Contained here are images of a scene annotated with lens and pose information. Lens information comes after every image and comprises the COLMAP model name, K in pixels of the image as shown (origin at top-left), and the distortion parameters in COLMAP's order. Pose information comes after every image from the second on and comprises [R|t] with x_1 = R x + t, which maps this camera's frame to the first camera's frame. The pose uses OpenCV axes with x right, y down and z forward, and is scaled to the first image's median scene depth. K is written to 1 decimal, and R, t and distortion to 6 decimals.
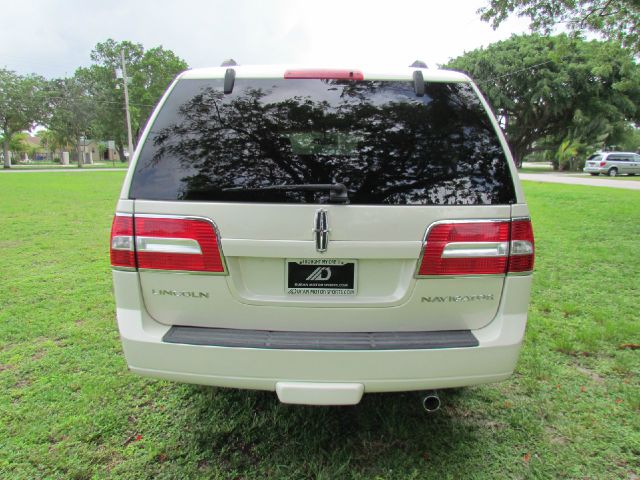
lens RADIAL K [[437.9, 0, 316.4], [0, 437.9, 237.5], [0, 0, 1]] dist [-0.007059, -0.000753]
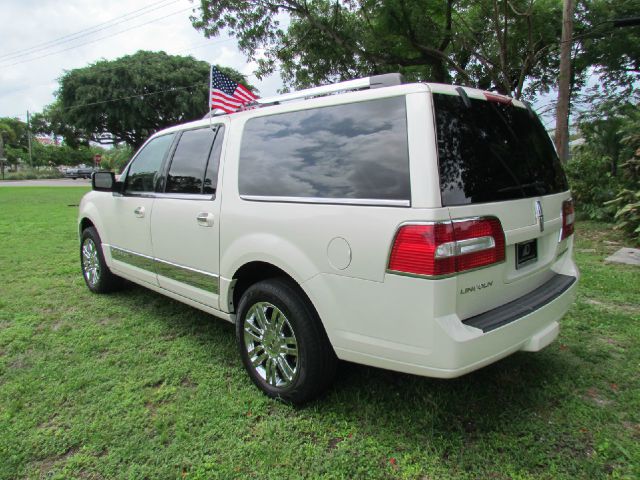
lens RADIAL K [[456.7, 0, 321.3], [0, 456.7, 229.8], [0, 0, 1]] dist [-0.012763, -0.004476]
pose [[0.706536, -0.123399, 0.696835, -1.134105], [0.158300, 0.987287, 0.014330, -0.078138], [-0.689745, 0.100184, 0.717088, 0.352880]]
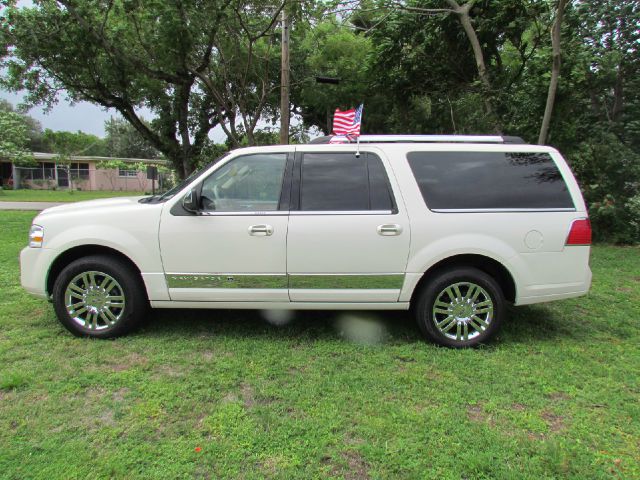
lens RADIAL K [[456.7, 0, 321.3], [0, 456.7, 229.8], [0, 0, 1]] dist [-0.012763, -0.004476]
pose [[-0.020650, -0.145064, 0.989207, -2.100800], [0.179071, 0.972881, 0.146408, -0.443282], [-0.983619, 0.180161, 0.005887, 1.839053]]
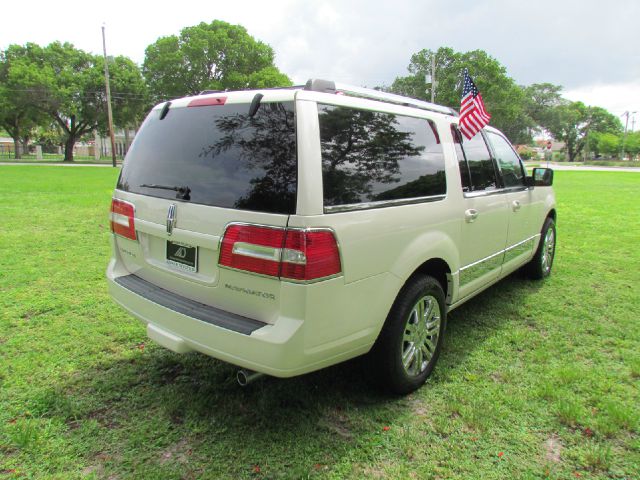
lens RADIAL K [[436.6, 0, 317.3], [0, 436.6, 236.6], [0, 0, 1]] dist [-0.008559, -0.002494]
pose [[0.772706, 0.126857, -0.621959, 0.950652], [-0.127543, 0.990872, 0.043646, -0.063066], [0.621818, 0.045601, 0.781833, 0.168688]]
